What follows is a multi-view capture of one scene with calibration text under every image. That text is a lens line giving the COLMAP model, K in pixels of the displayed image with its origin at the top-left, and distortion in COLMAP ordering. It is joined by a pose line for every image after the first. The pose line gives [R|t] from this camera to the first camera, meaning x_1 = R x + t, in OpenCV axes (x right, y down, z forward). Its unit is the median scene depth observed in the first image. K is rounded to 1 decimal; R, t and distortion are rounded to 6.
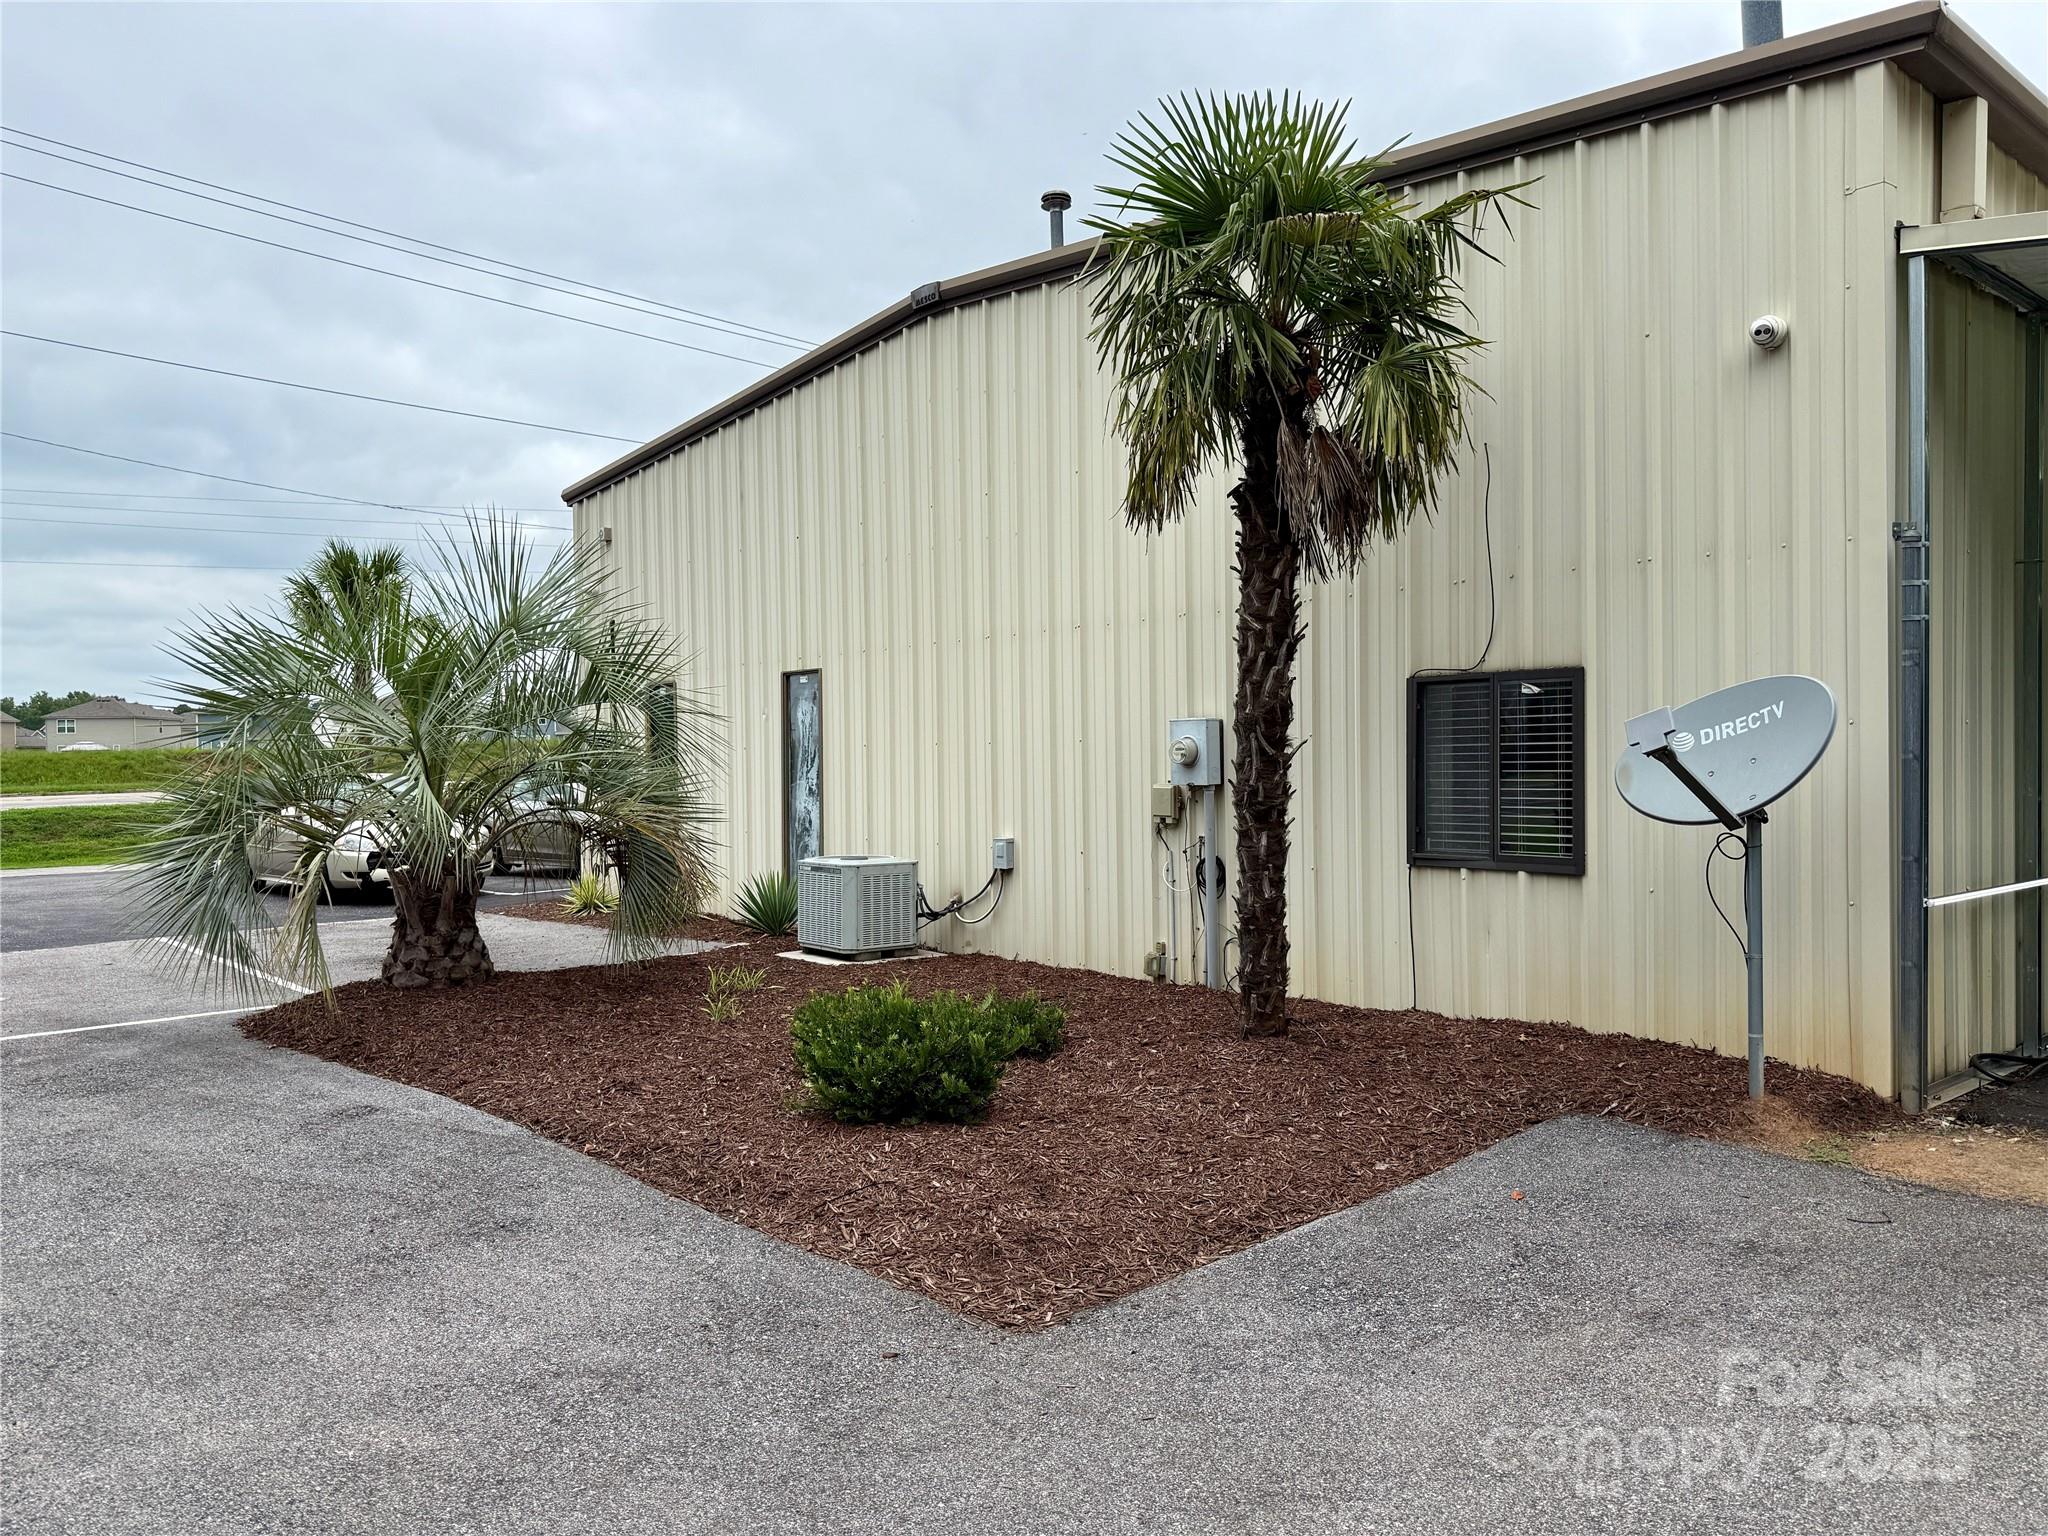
lens RADIAL K [[1423.1, 0, 1006.6], [0, 1423.1, 775.6], [0, 0, 1]] dist [0.089840, -0.134607]
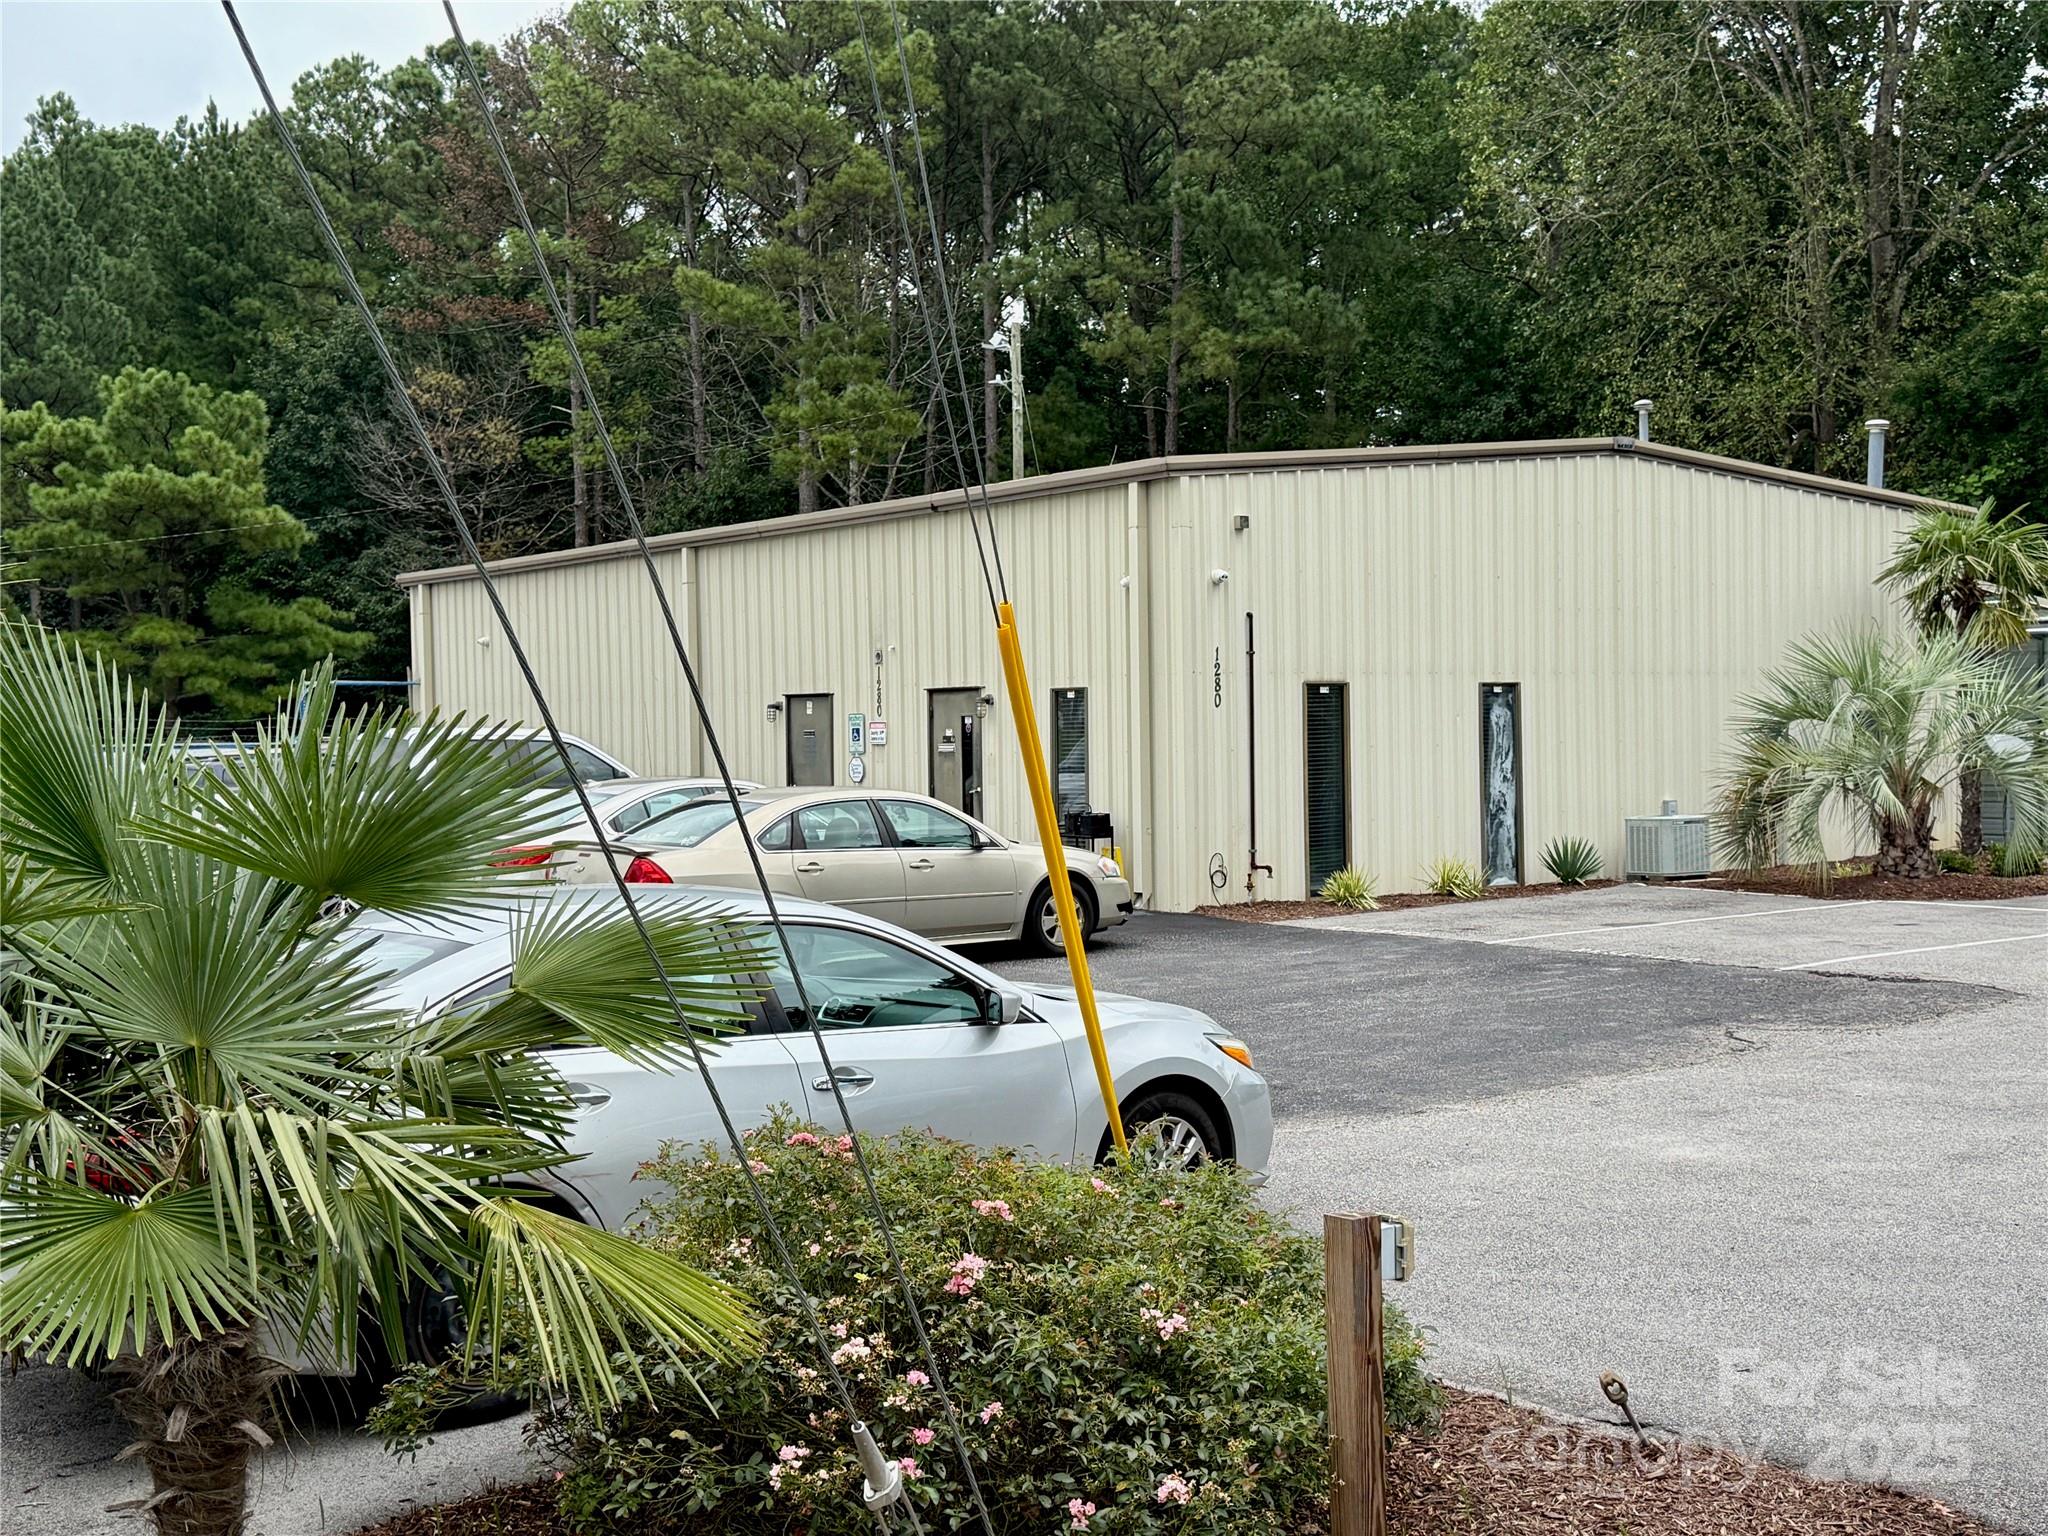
lens RADIAL K [[2433.8, 0, 1024.0], [0, 2433.8, 768.0], [0, 0, 1]] dist [0.209028, -0.484998]
pose [[0.059124, -0.000152, 0.998251, -4.294005], [0.035233, 0.999377, -0.001935, -0.016772], [-0.997629, 0.035285, 0.059092, 2.388972]]
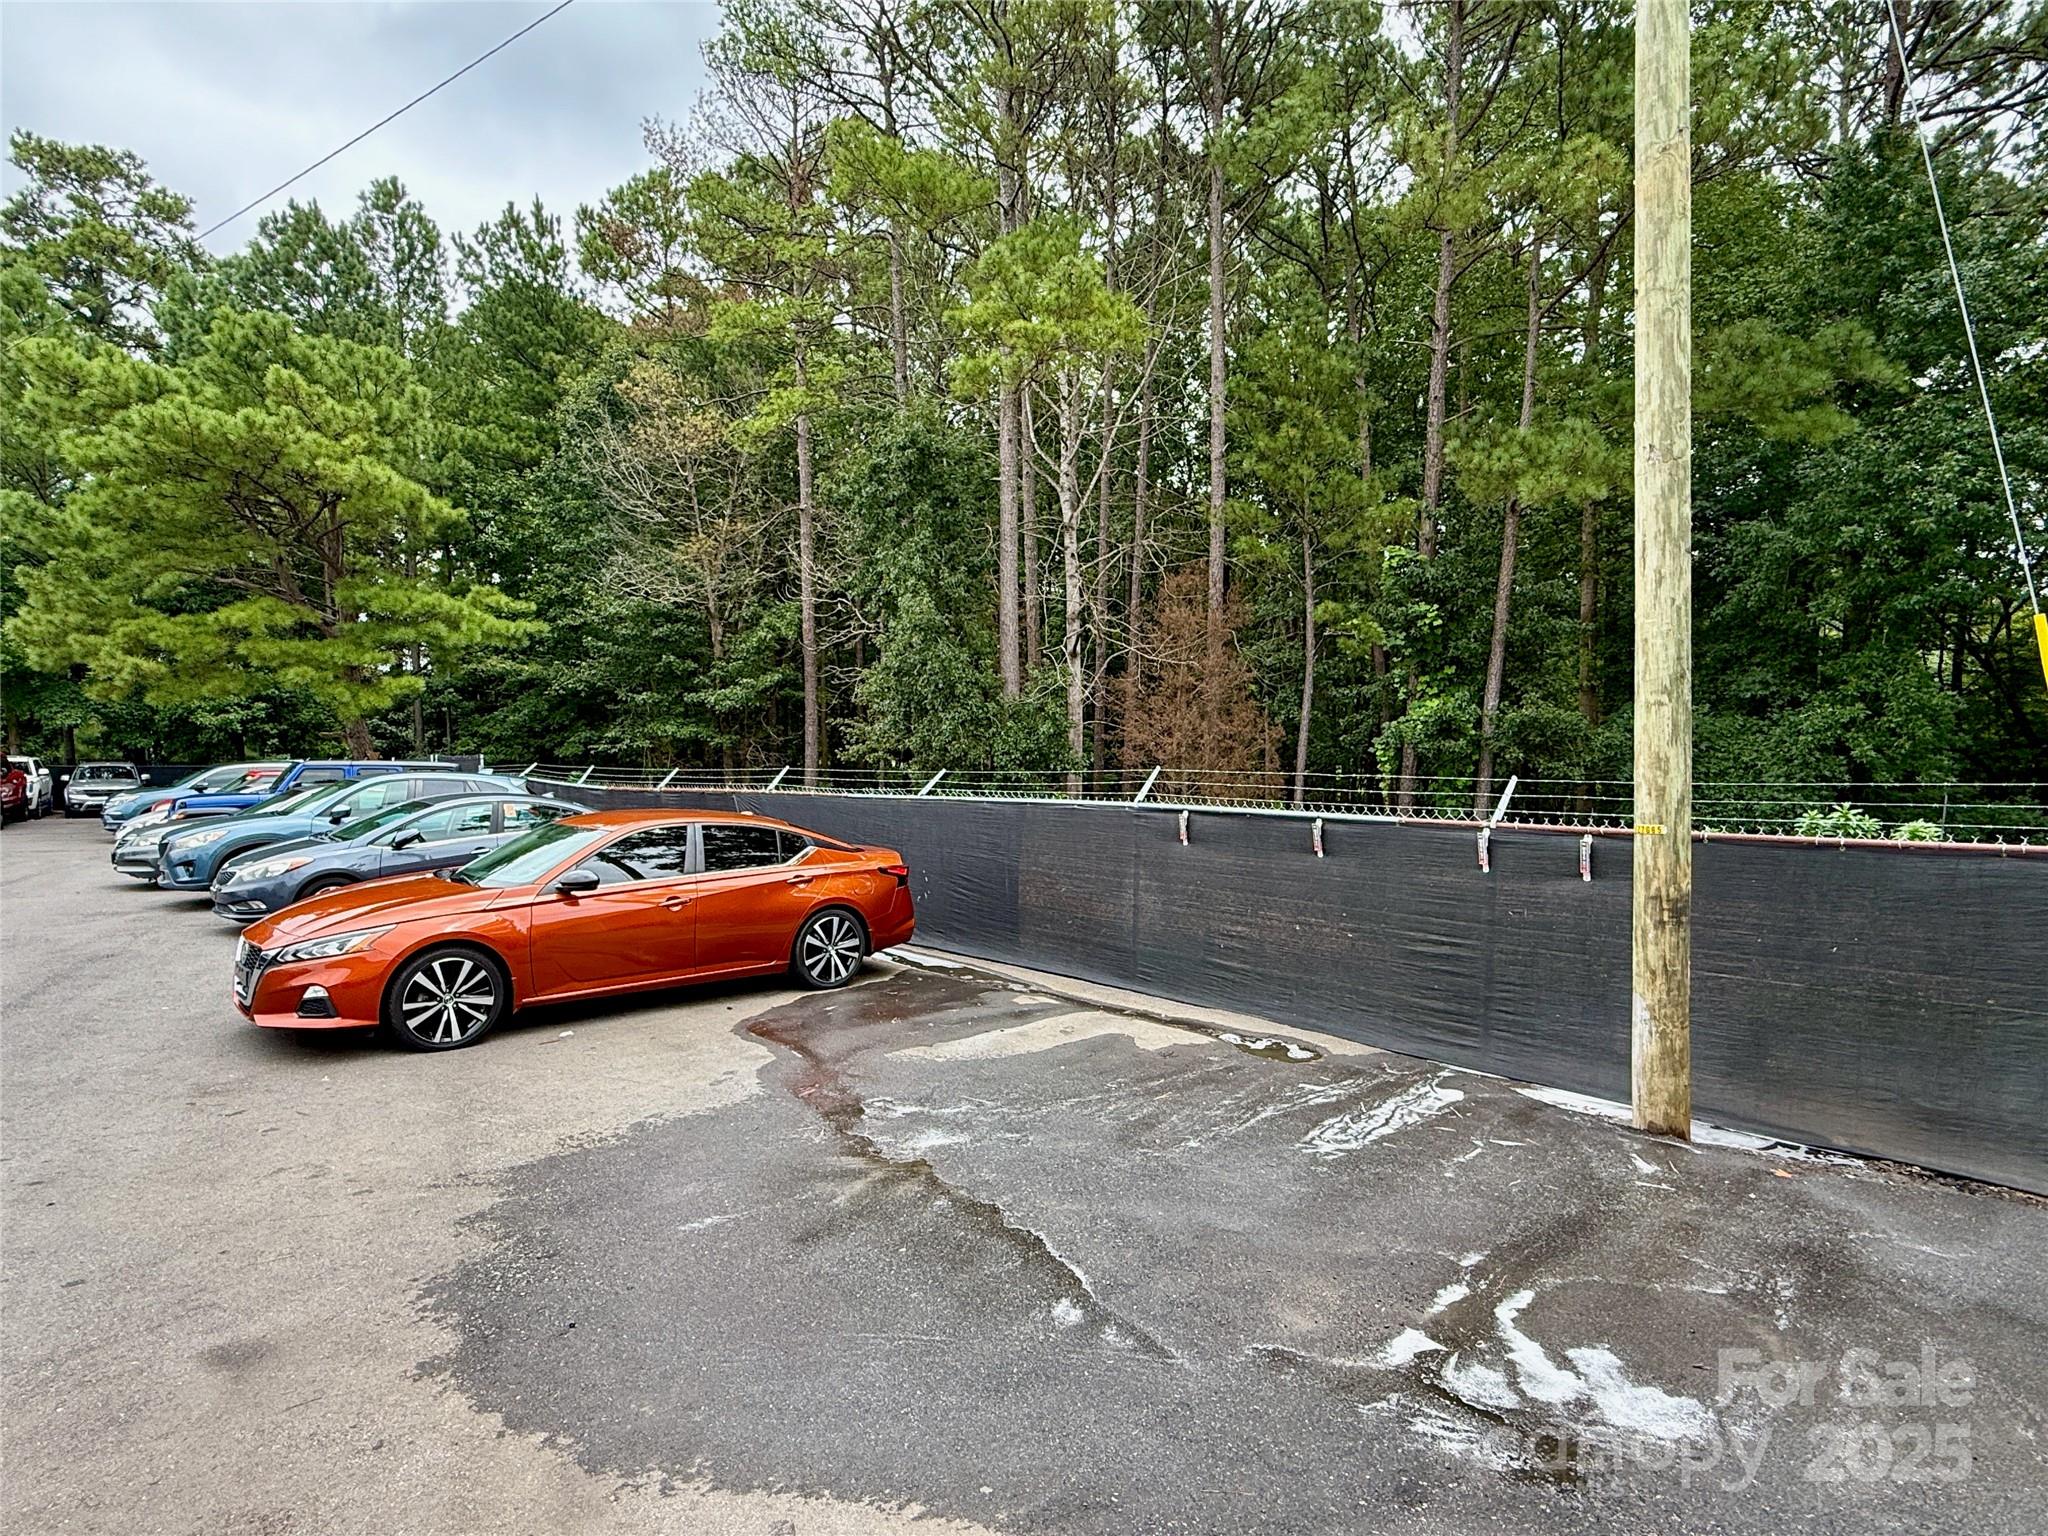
lens RADIAL K [[1074.3, 0, 1023.5], [0, 1074.3, 771.4], [0, 0, 1]] dist [0.000704, -0.001582]
pose [[0.187145, -0.028581, 0.981916, 2.557431], [0.031844, 0.999228, 0.023015, -0.171470], [-0.981816, 0.026961, 0.187911, 3.173319]]
